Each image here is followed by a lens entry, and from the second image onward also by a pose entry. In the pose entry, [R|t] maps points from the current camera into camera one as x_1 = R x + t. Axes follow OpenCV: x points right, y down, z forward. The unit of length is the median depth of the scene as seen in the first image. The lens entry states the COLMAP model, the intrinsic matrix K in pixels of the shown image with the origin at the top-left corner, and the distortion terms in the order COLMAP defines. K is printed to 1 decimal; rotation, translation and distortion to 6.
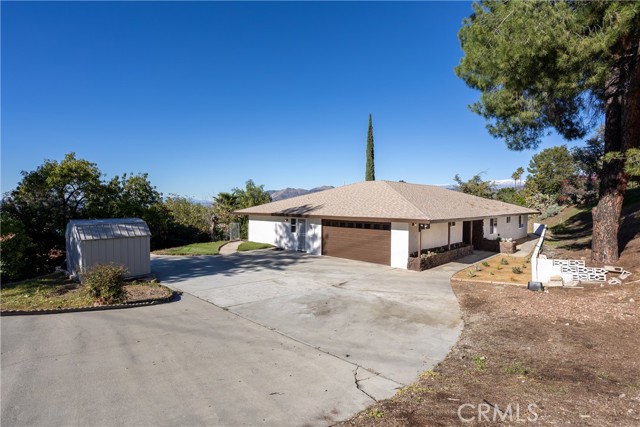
lens RADIAL K [[308.7, 0, 327.7], [0, 308.7, 211.3], [0, 0, 1]] dist [-0.015425, 0.001469]
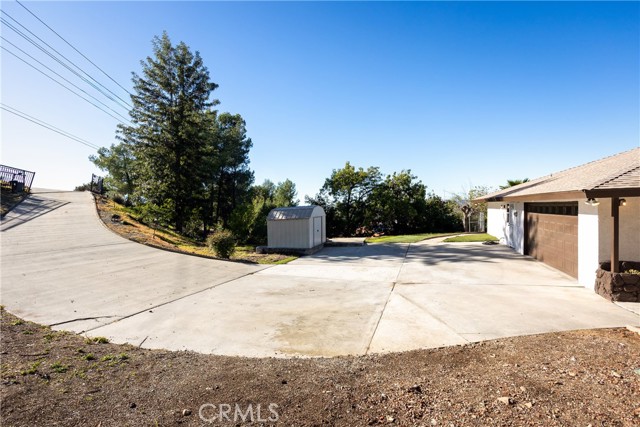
lens RADIAL K [[308.7, 0, 327.7], [0, 308.7, 211.3], [0, 0, 1]] dist [-0.015425, 0.001469]
pose [[0.479371, -0.014997, -0.877484, 0.464187], [0.025535, 0.999669, -0.003135, 0.044913], [0.877241, -0.020904, 0.479595, 0.361854]]
